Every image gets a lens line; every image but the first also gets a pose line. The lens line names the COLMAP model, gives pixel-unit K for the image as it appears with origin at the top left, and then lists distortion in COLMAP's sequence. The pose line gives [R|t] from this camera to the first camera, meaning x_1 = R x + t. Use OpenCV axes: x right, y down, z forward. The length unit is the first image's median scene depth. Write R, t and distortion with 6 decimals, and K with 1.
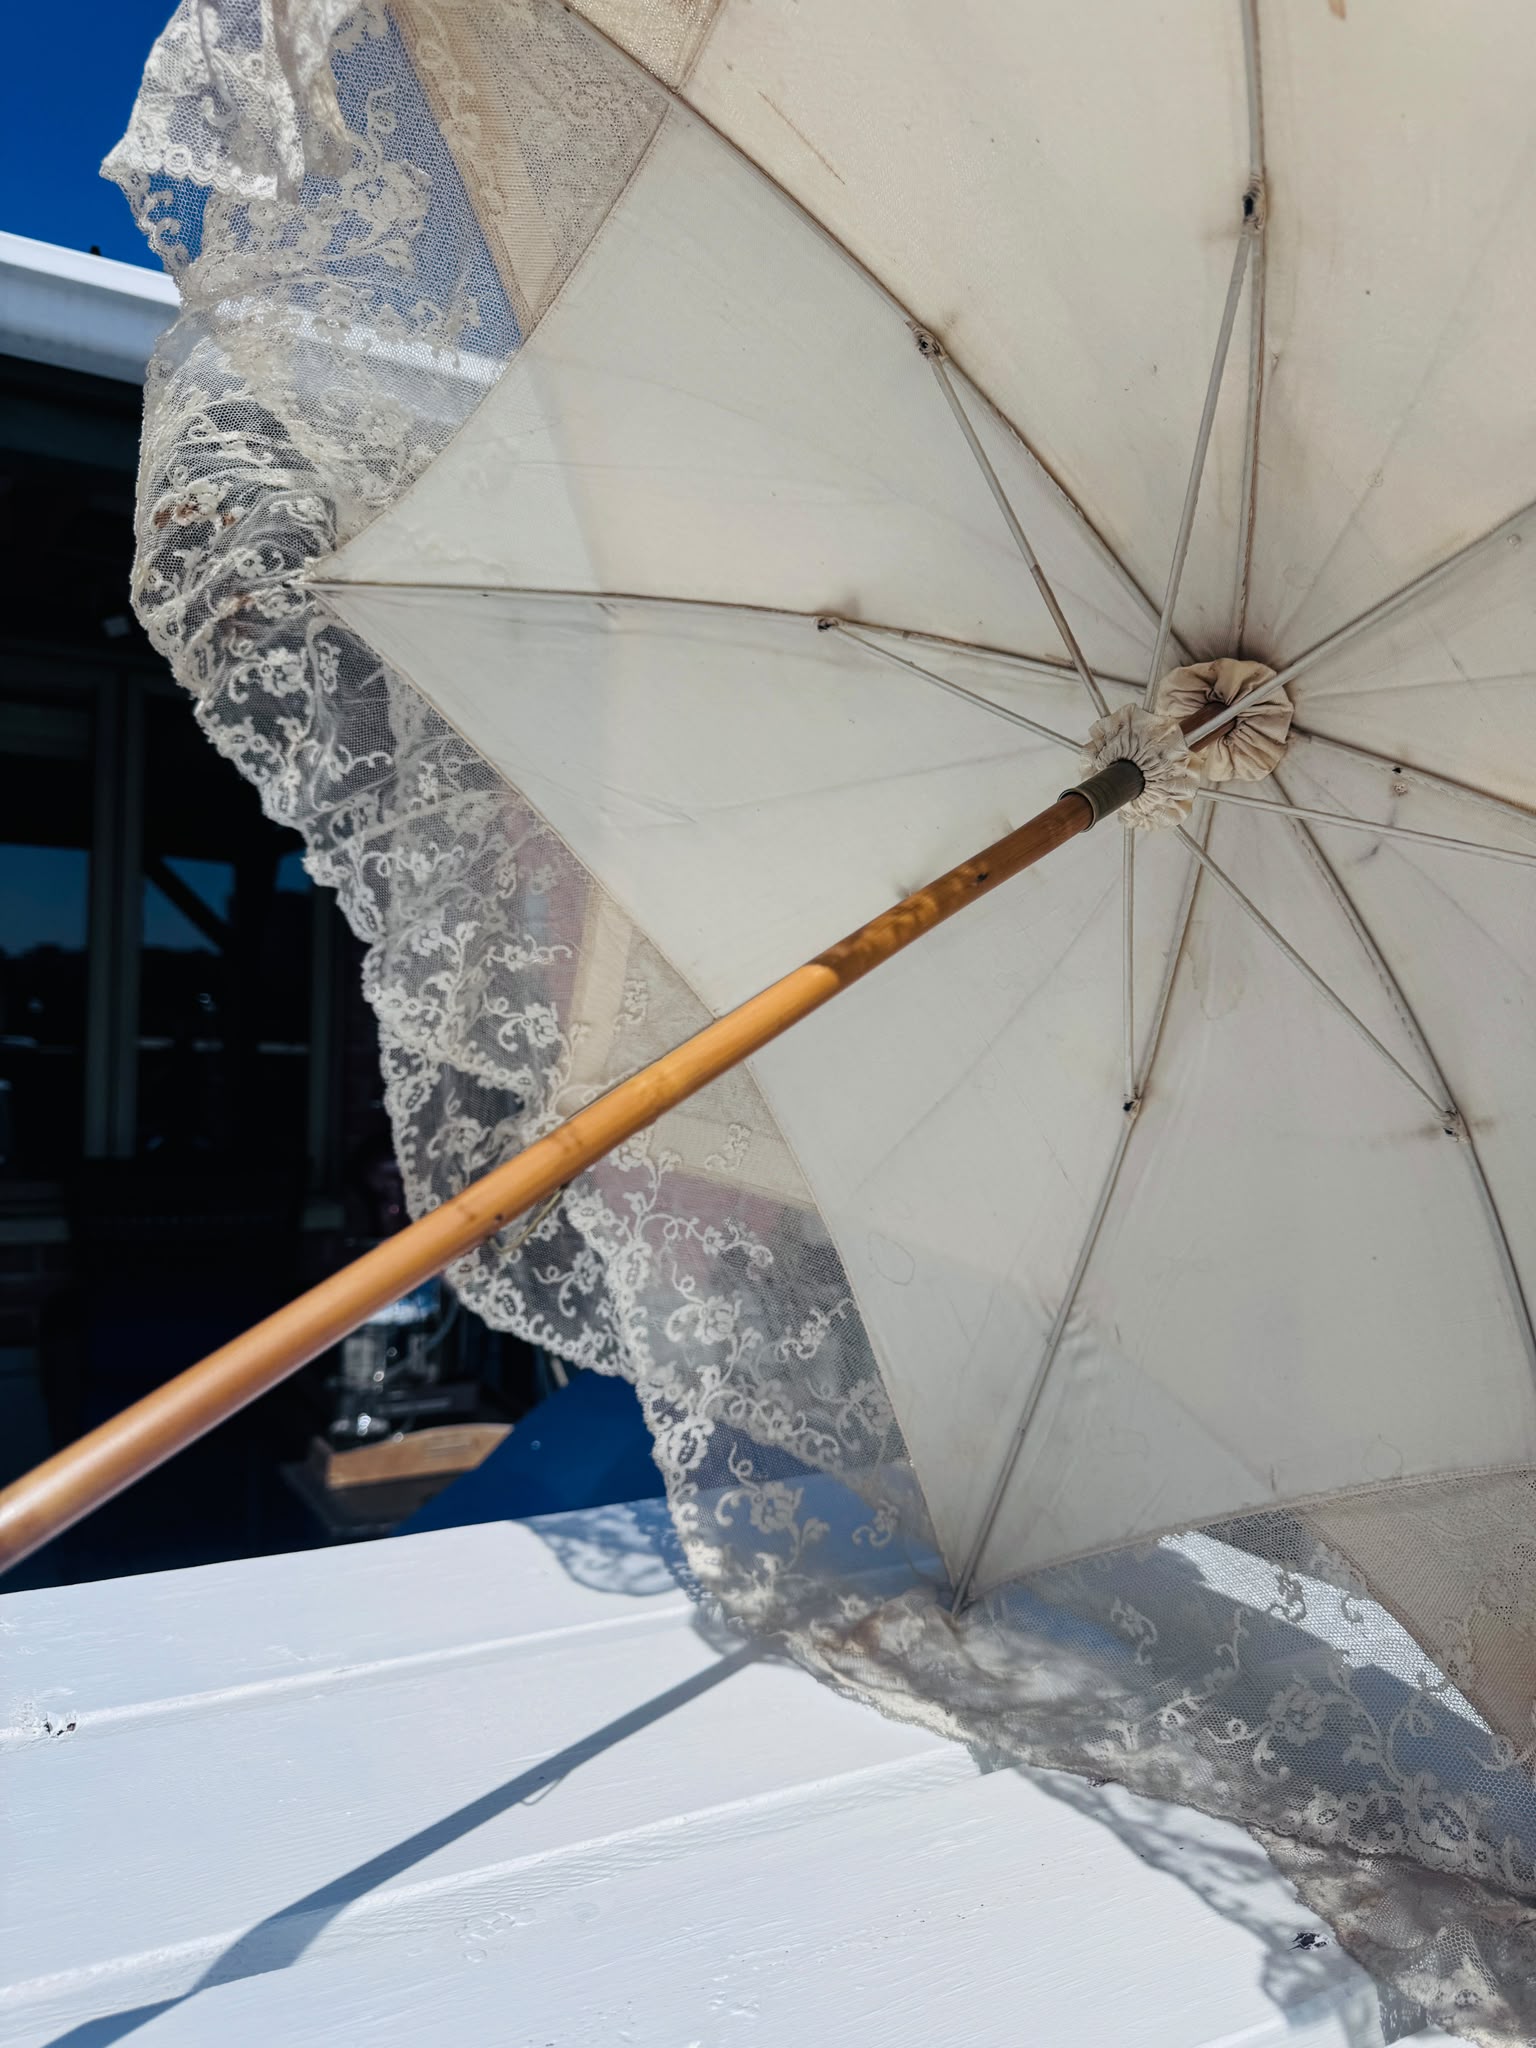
lens RADIAL K [[1445.7, 0, 768.7], [0, 1445.7, 1039.3], [0, 0, 1]] dist [0.007839, -0.040996]
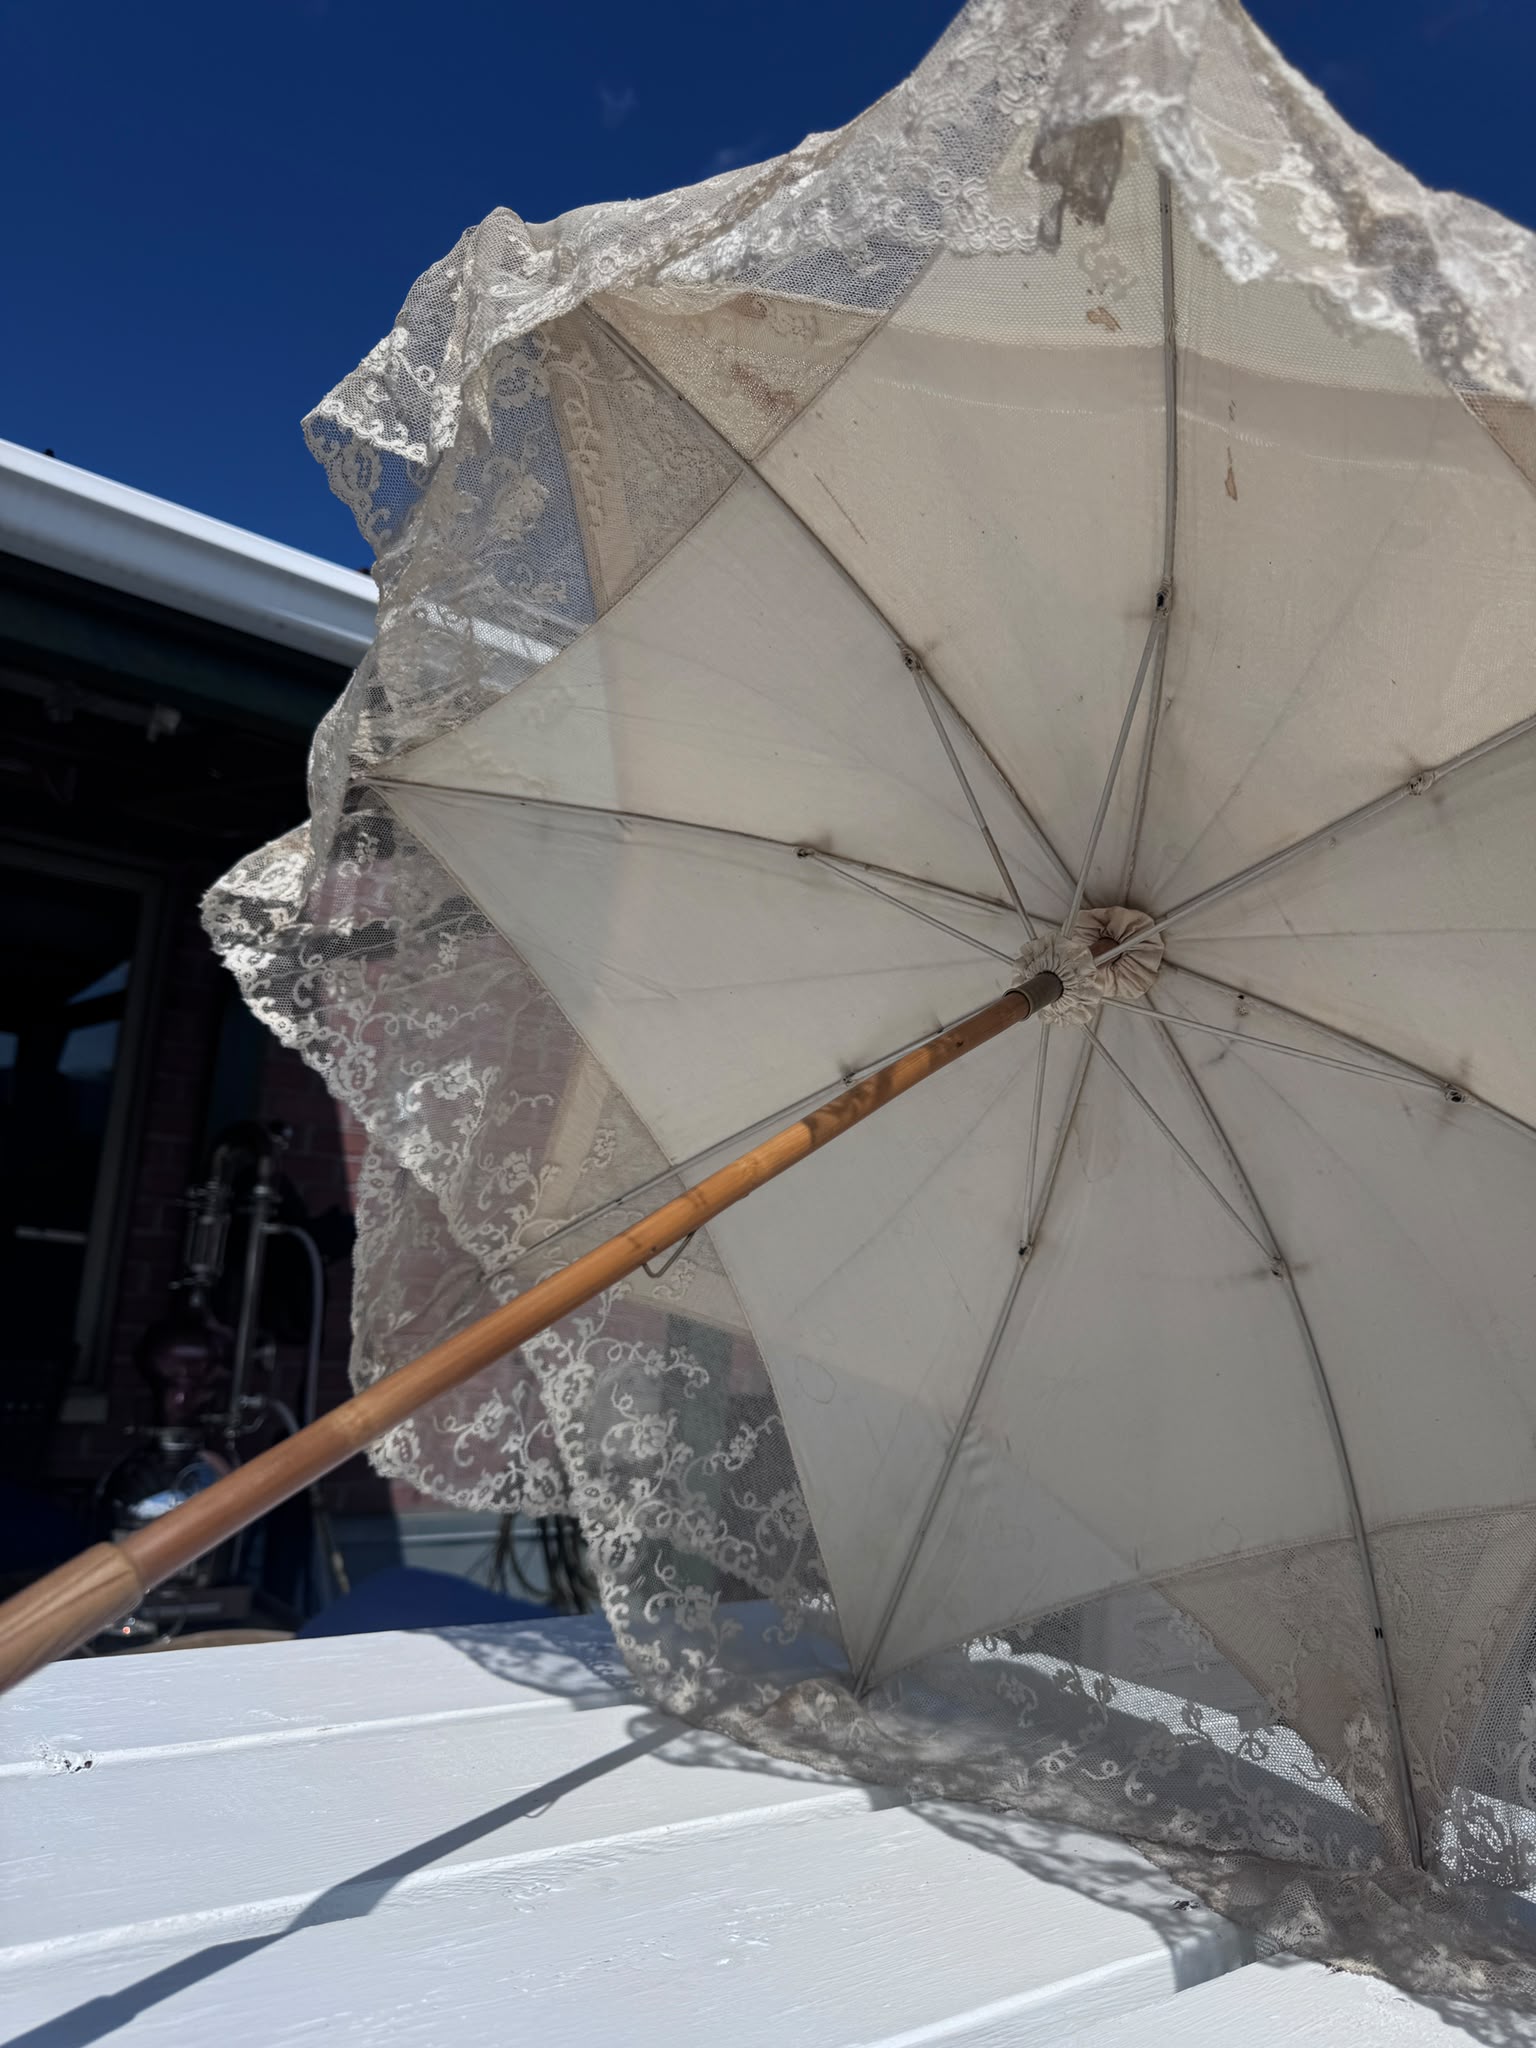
lens RADIAL K [[1445.7, 0, 768.7], [0, 1445.7, 1039.3], [0, 0, 1]] dist [0.007839, -0.040996]
pose [[0.986665, 0.076424, 0.143704, -0.177167], [-0.053240, 0.985880, -0.158764, 0.083355], [-0.153808, 0.148996, 0.976803, -0.227177]]
